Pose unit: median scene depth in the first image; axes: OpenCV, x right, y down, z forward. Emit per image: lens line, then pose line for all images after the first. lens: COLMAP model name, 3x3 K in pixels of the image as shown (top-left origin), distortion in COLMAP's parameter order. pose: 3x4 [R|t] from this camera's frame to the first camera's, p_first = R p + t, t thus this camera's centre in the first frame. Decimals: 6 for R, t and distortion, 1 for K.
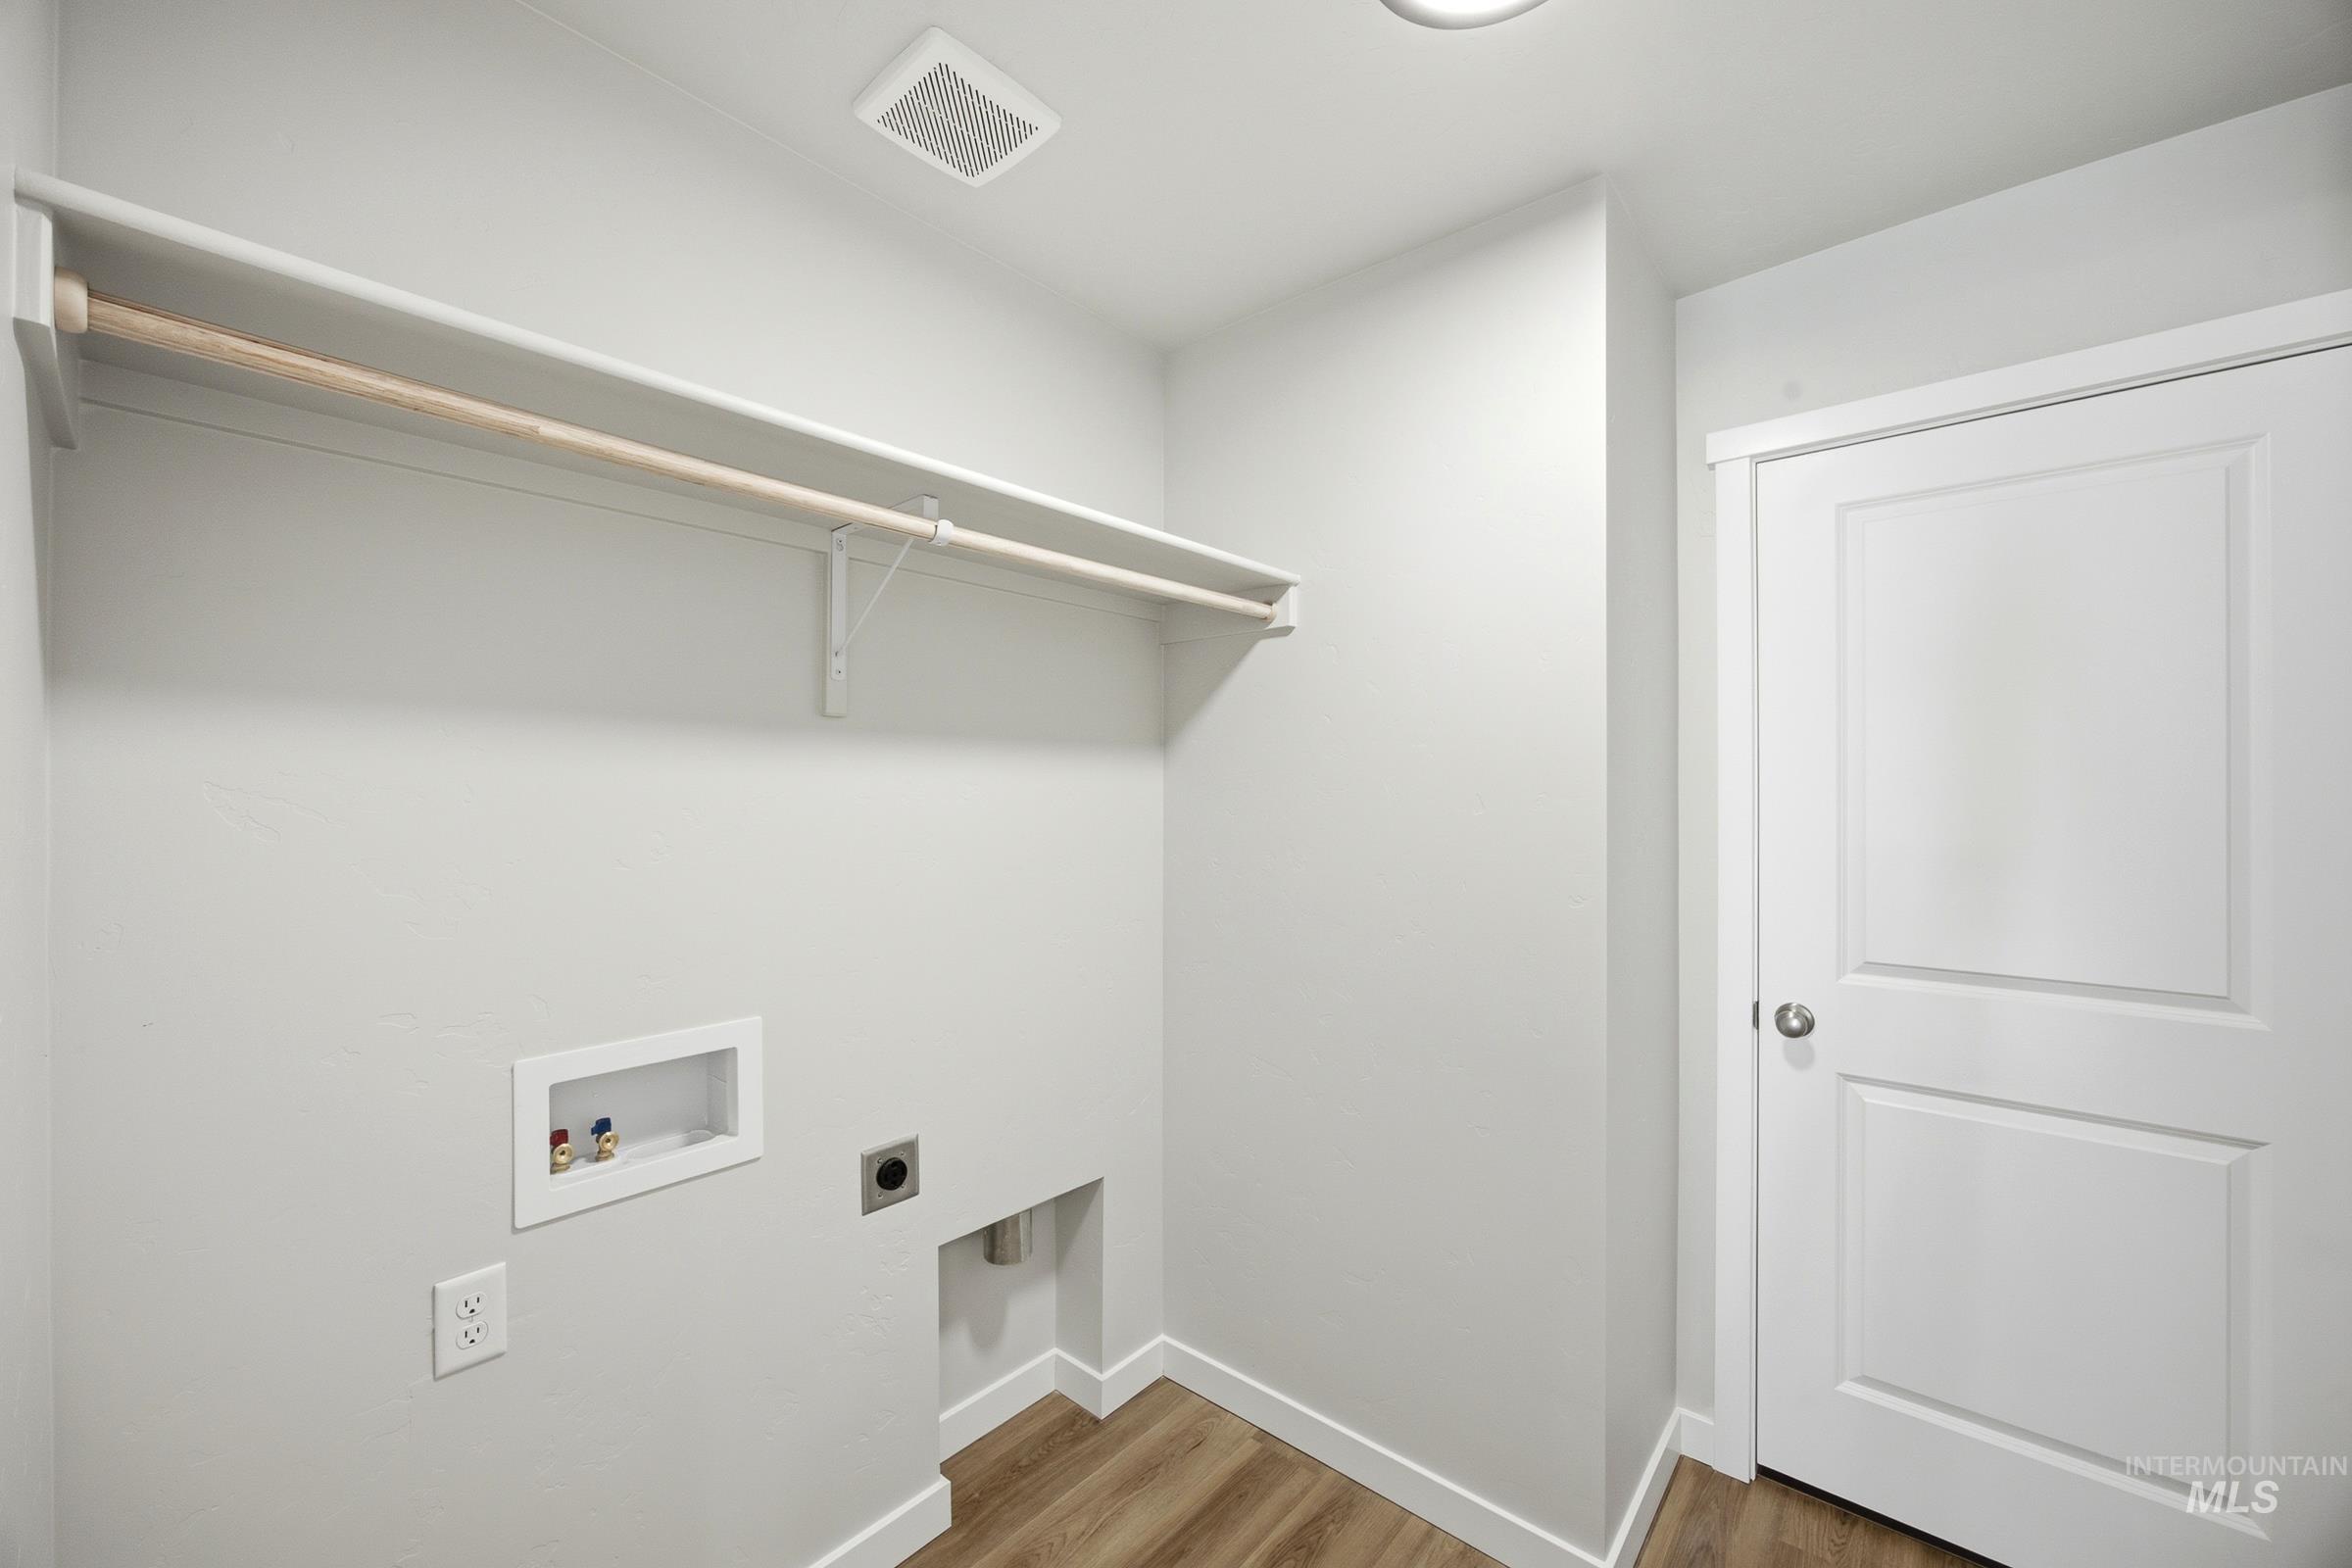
lens RADIAL K [[944.7, 0, 1175.7], [0, 944.7, 797.0], [0, 0, 1]] dist [-0.003189, -0.000427]
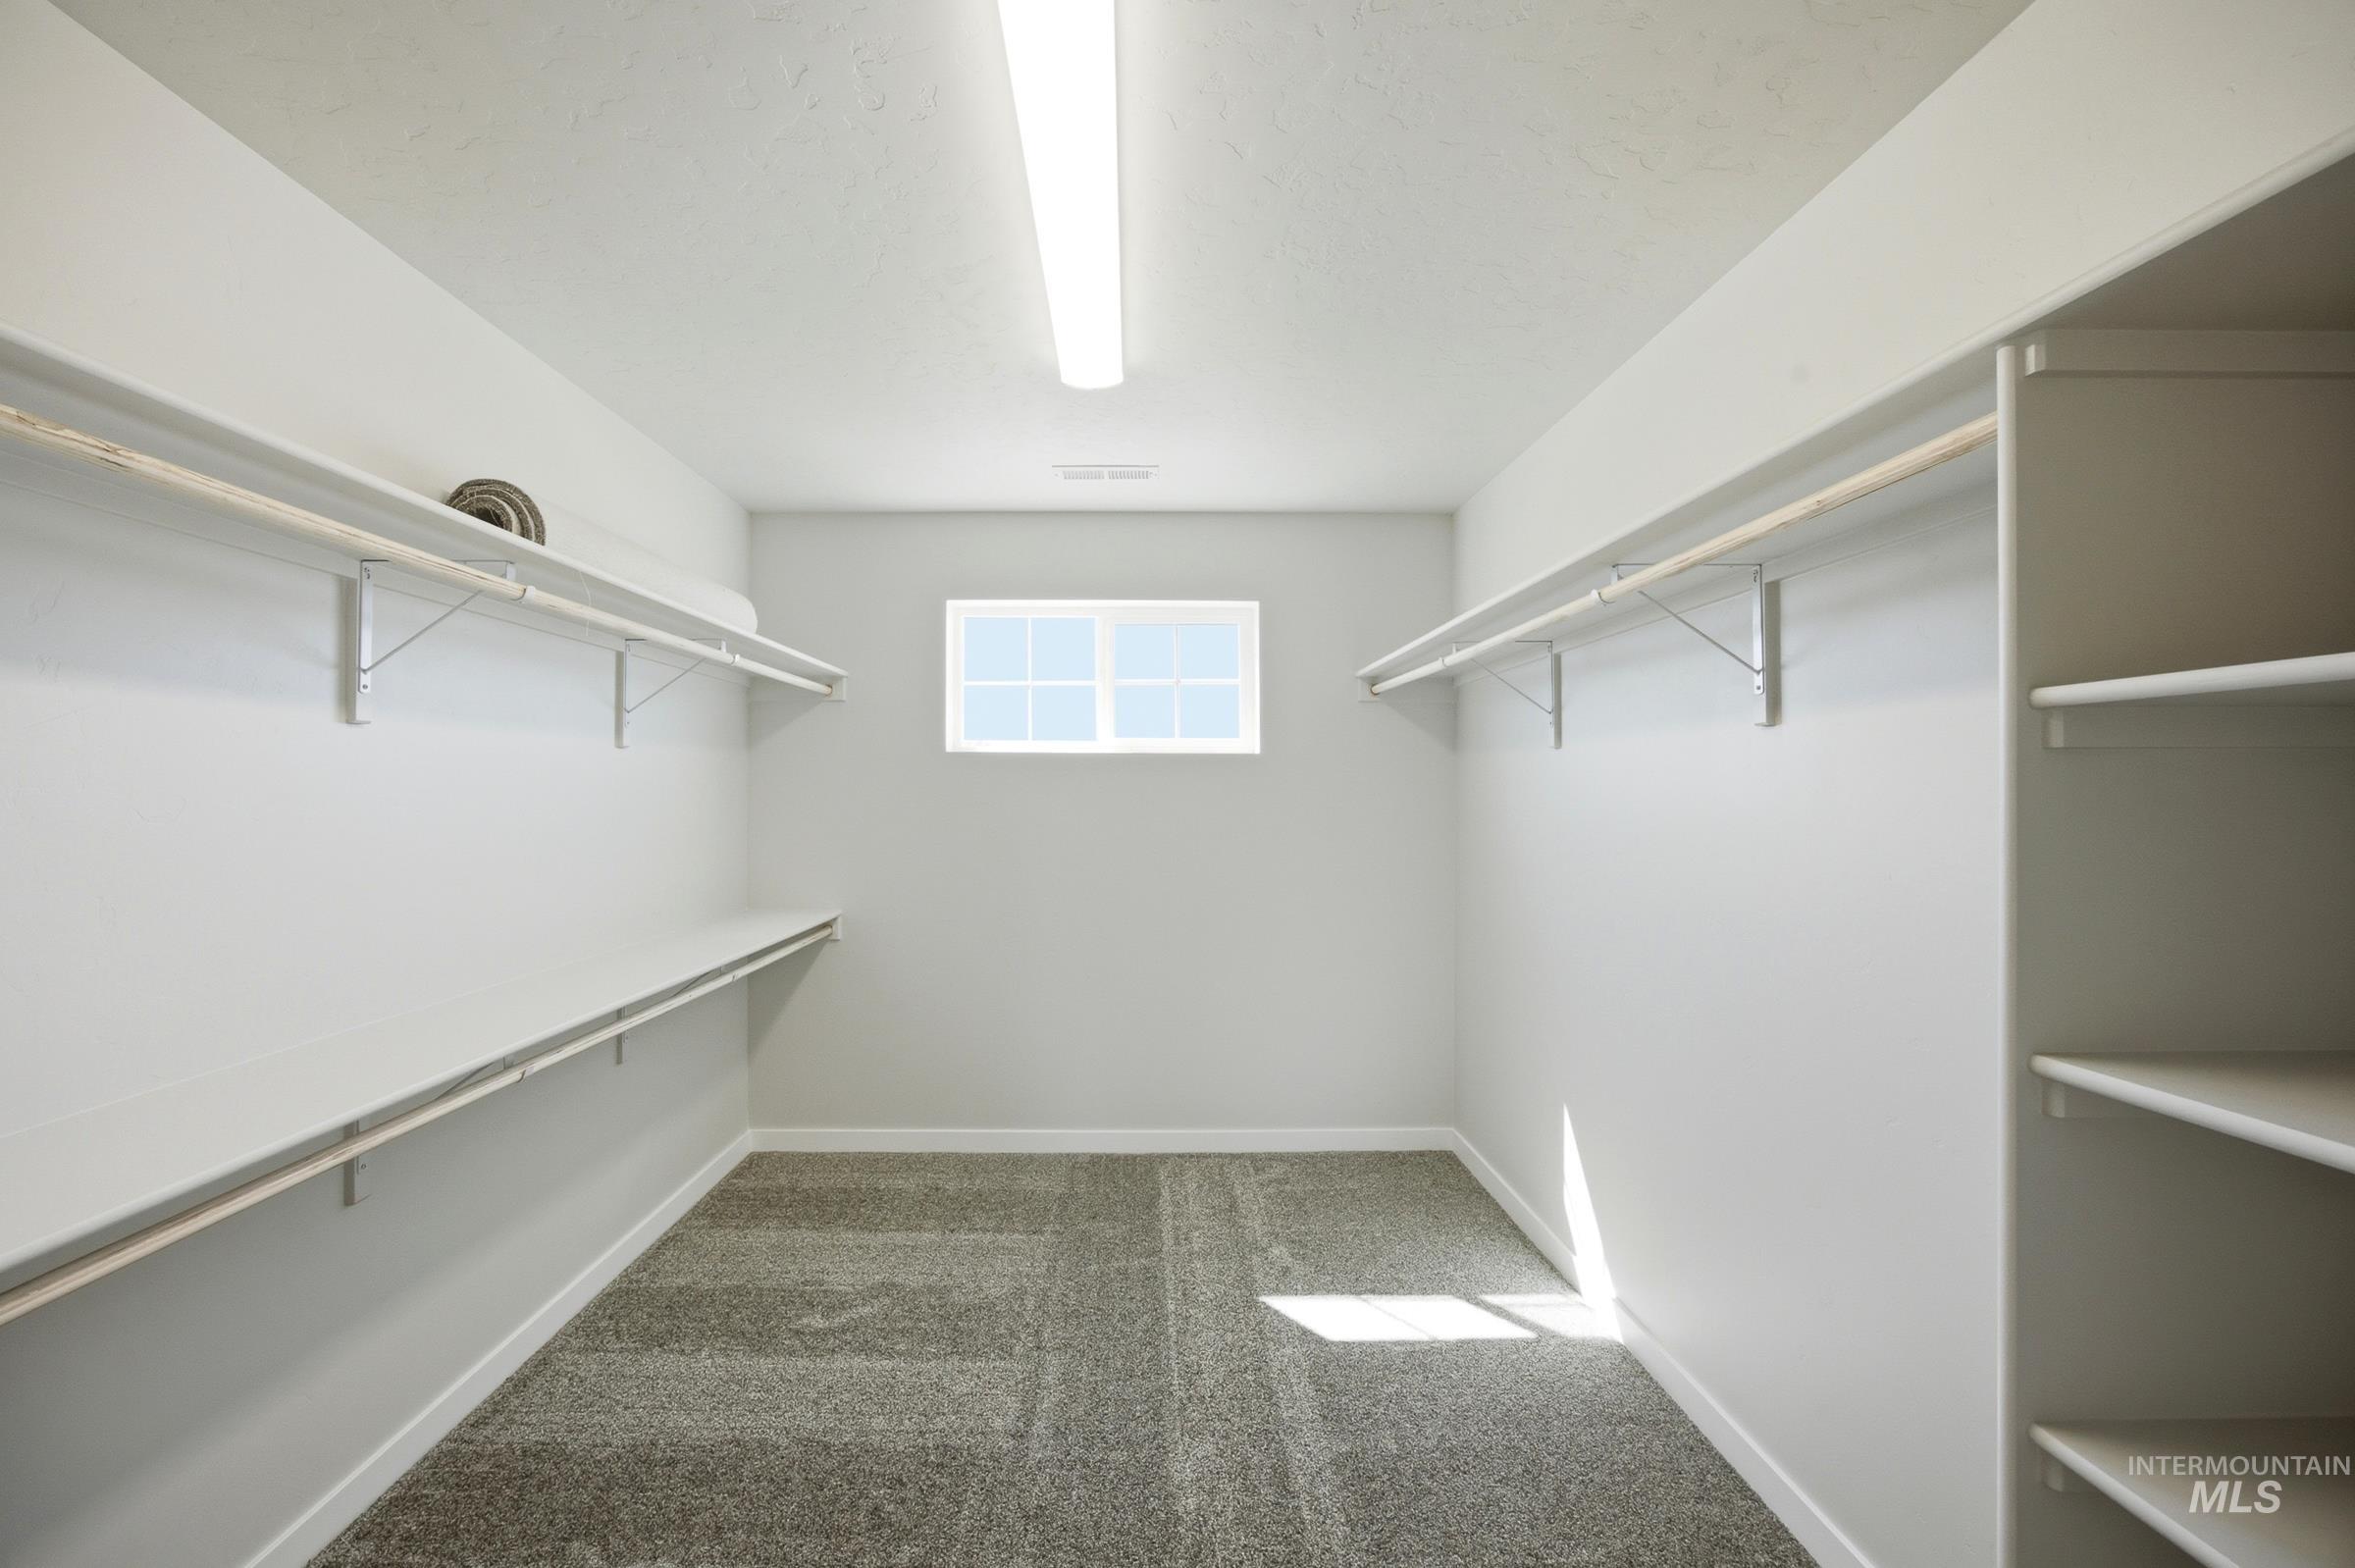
lens RADIAL K [[945.9, 0, 1177.2], [0, 945.9, 797.0], [0, 0, 1]] dist [-0.003189, -0.000427]
pose [[0.727409, -0.005696, 0.686181, -0.650826], [0.005744, 0.999981, 0.002212, 0.005184], [-0.686180, 0.002332, 0.727428, -0.758698]]
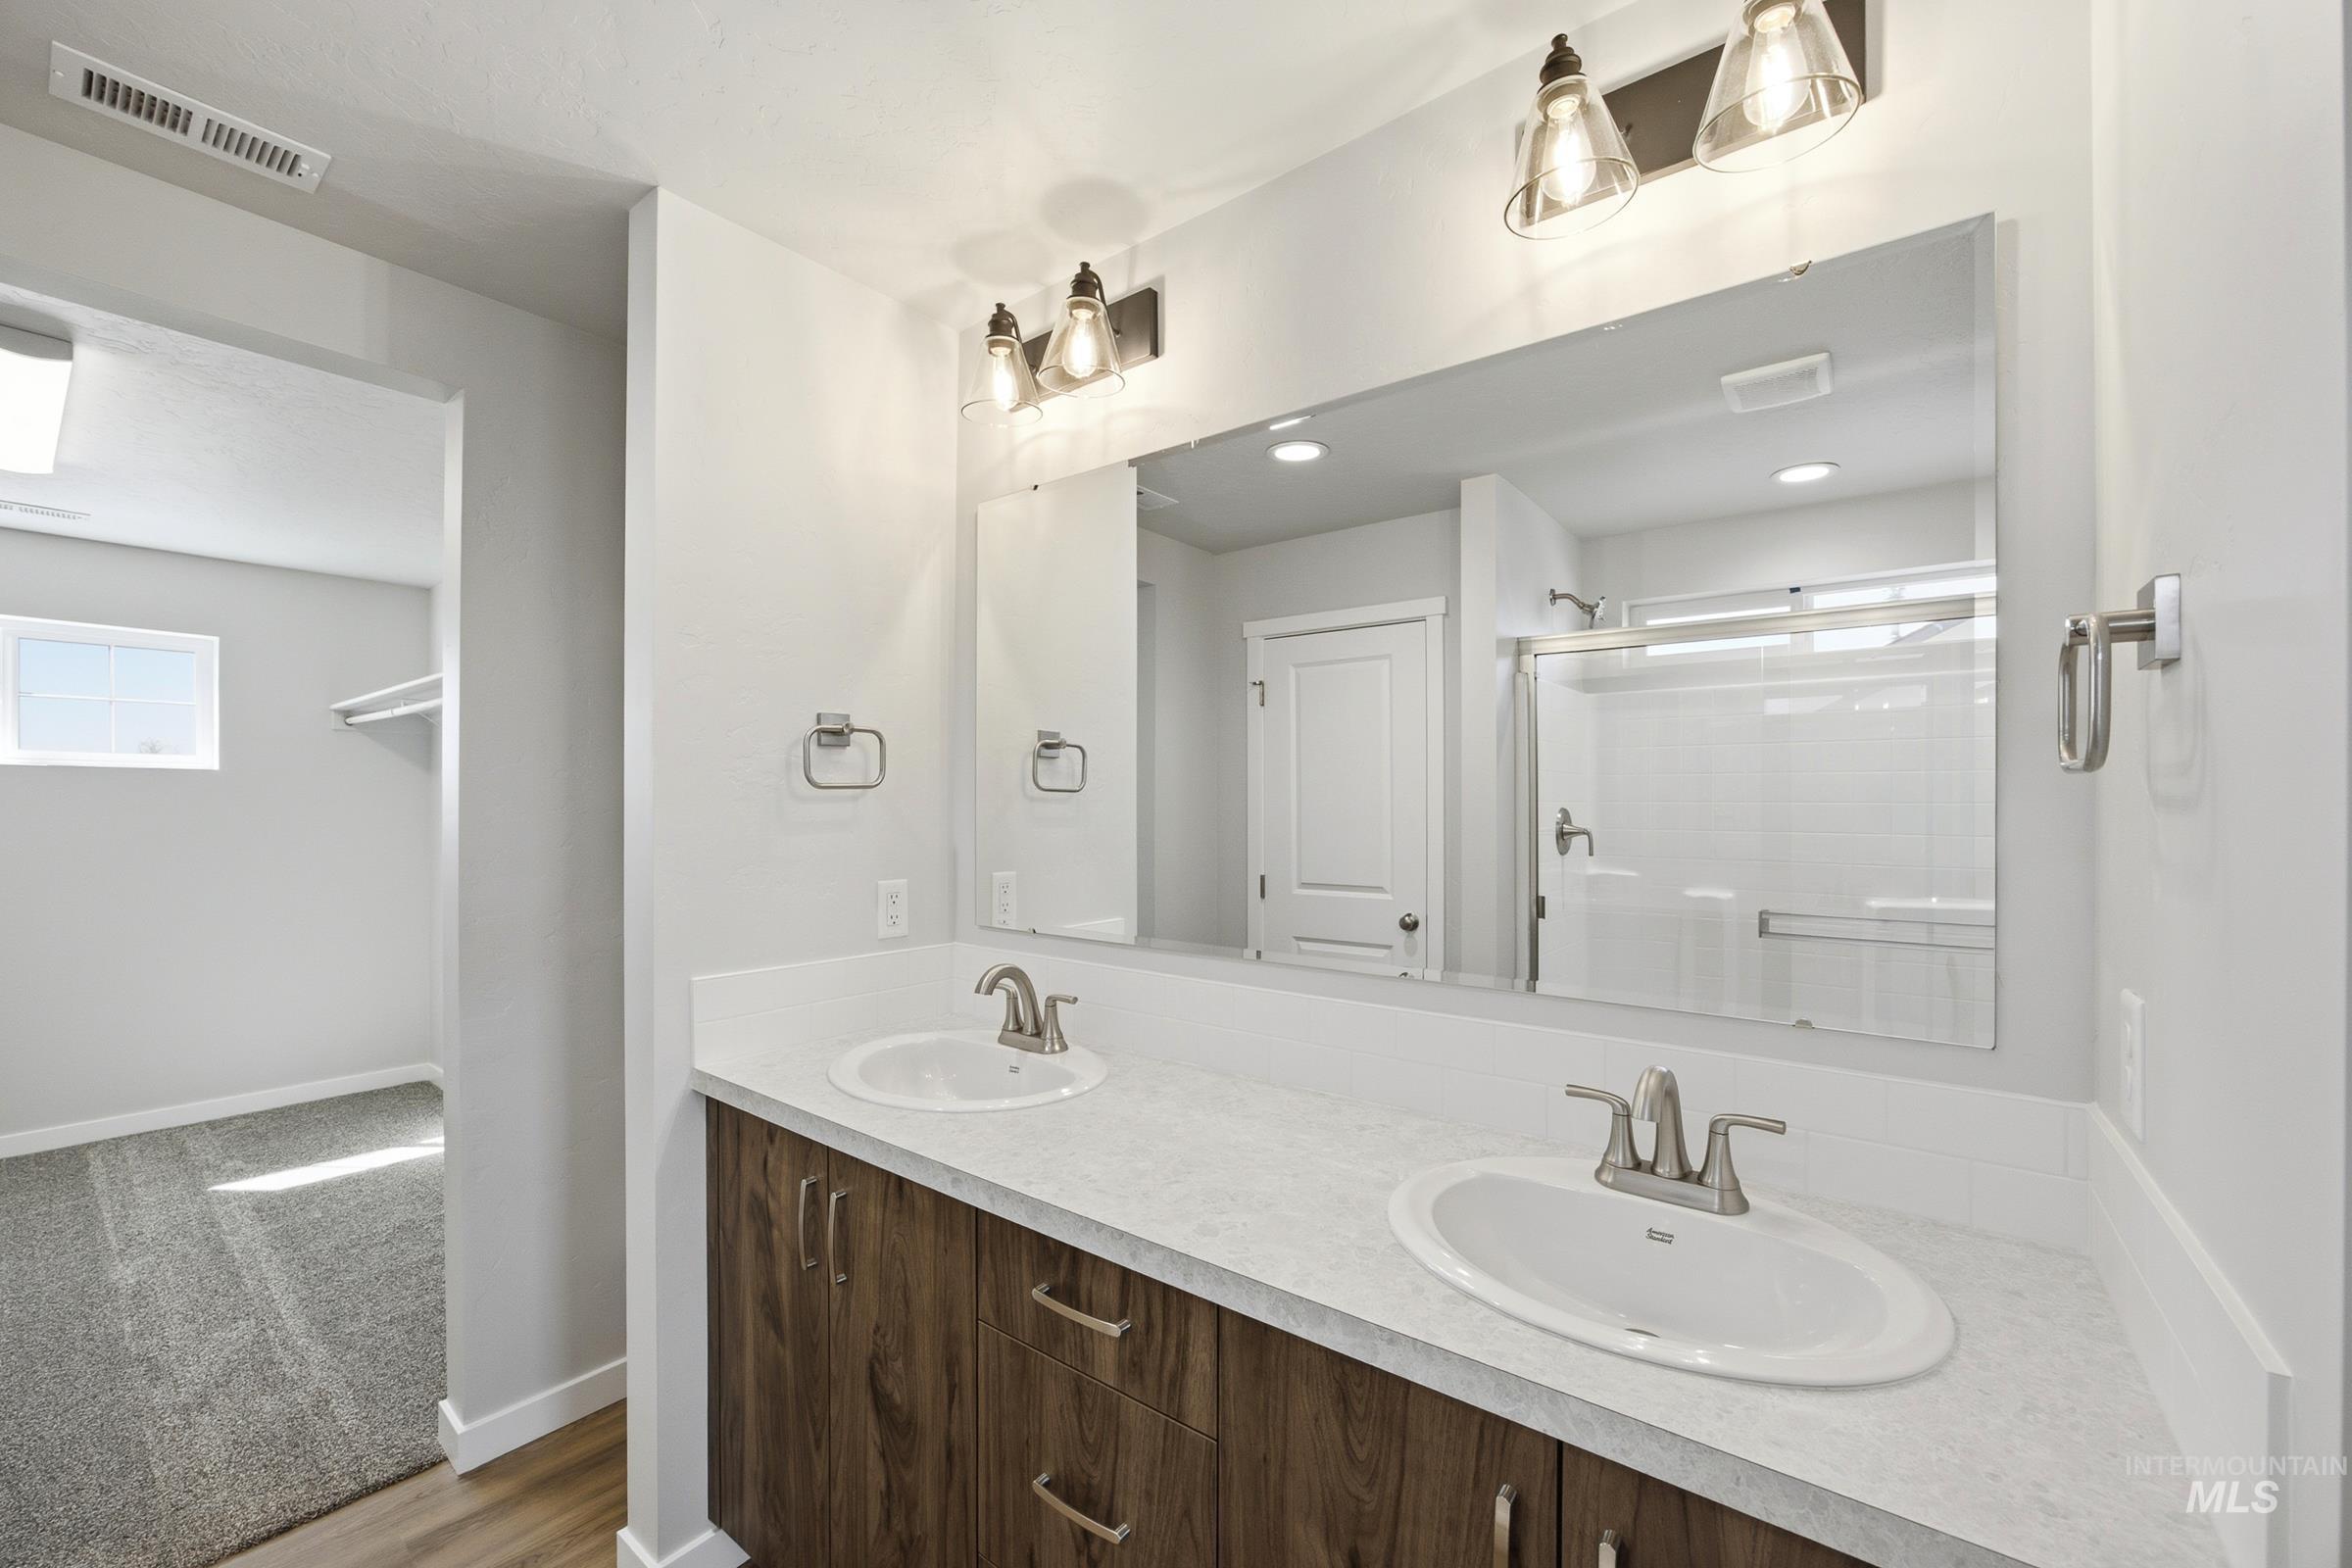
lens RADIAL K [[944.7, 0, 1175.7], [0, 944.7, 797.0], [0, 0, 1]] dist [-0.003189, -0.000427]
pose [[-0.039432, 0.001334, 0.999221, -1.503685], [0.003794, 0.999992, -0.001185, -0.001596], [-0.999215, 0.003744, -0.039437, -1.628832]]
